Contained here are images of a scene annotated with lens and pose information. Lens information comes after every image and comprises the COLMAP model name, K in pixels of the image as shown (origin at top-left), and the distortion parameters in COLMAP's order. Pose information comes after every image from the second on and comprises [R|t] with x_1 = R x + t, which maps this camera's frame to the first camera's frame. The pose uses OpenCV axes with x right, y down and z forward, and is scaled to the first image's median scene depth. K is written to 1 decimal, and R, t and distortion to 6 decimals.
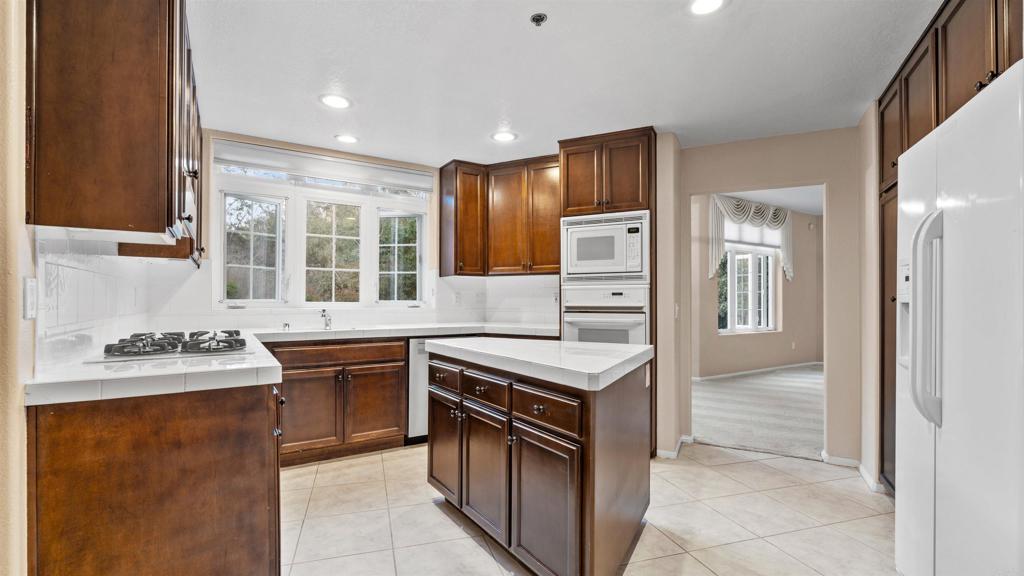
lens RADIAL K [[469.5, 0, 507.5], [0, 469.5, 295.9], [0, 0, 1]] dist [0.000516, 0.000892]
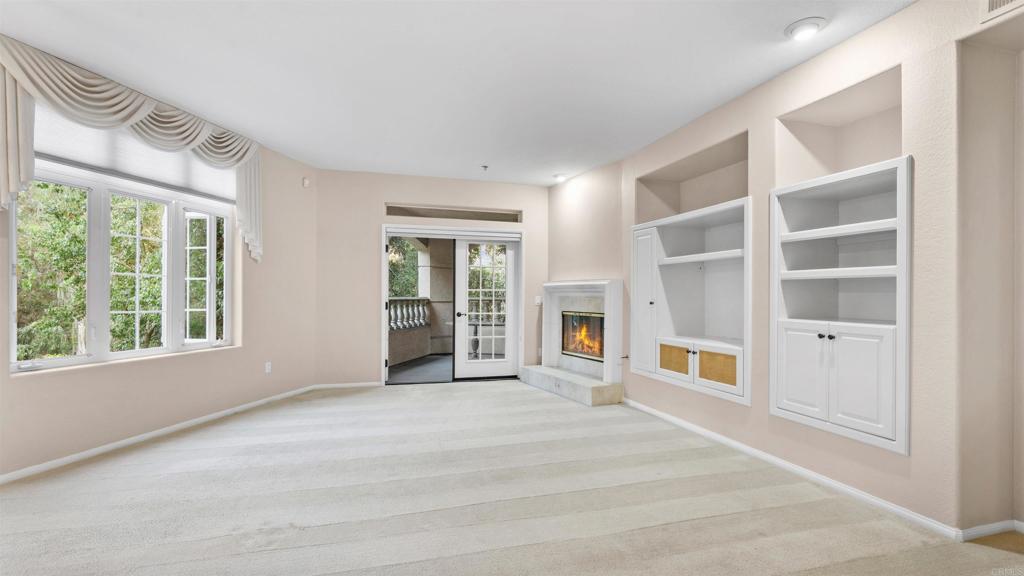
lens RADIAL K [[469.5, 0, 500.7], [0, 469.5, 294.4], [0, 0, 1]] dist [0.000516, 0.000892]
pose [[0.739219, -0.001957, 0.673462, 0.430130], [-0.003019, 0.999976, 0.006219, 0.005585], [-0.673458, -0.006630, 0.739196, 0.348884]]
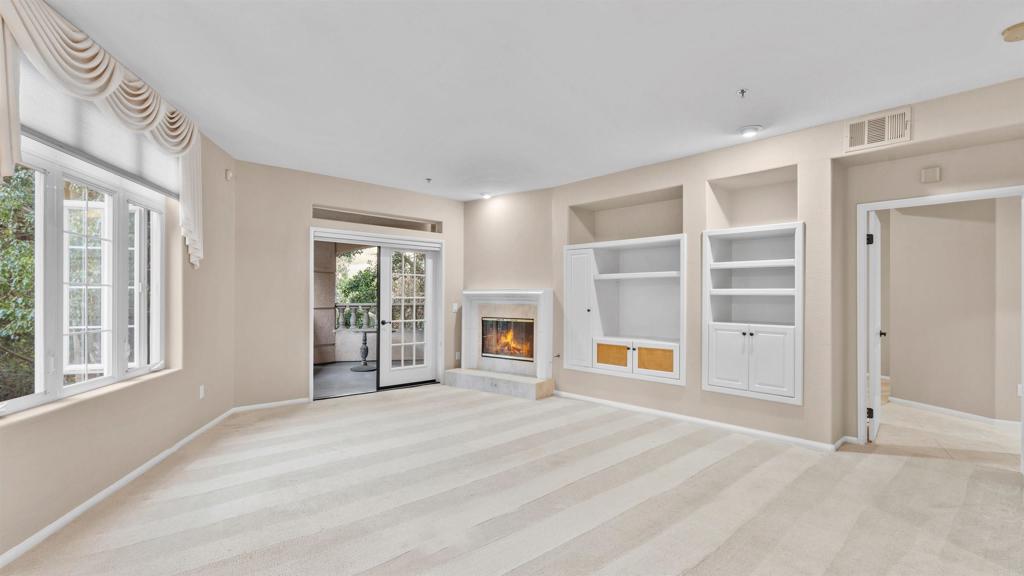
lens RADIAL K [[469.5, 0, 504.5], [0, 469.5, 294.8], [0, 0, 1]] dist [0.000516, 0.000892]
pose [[0.365310, -0.000210, 0.930886, 0.252342], [-0.006543, 0.999975, 0.002793, -0.005392], [-0.930863, -0.007111, 0.365299, 0.509202]]
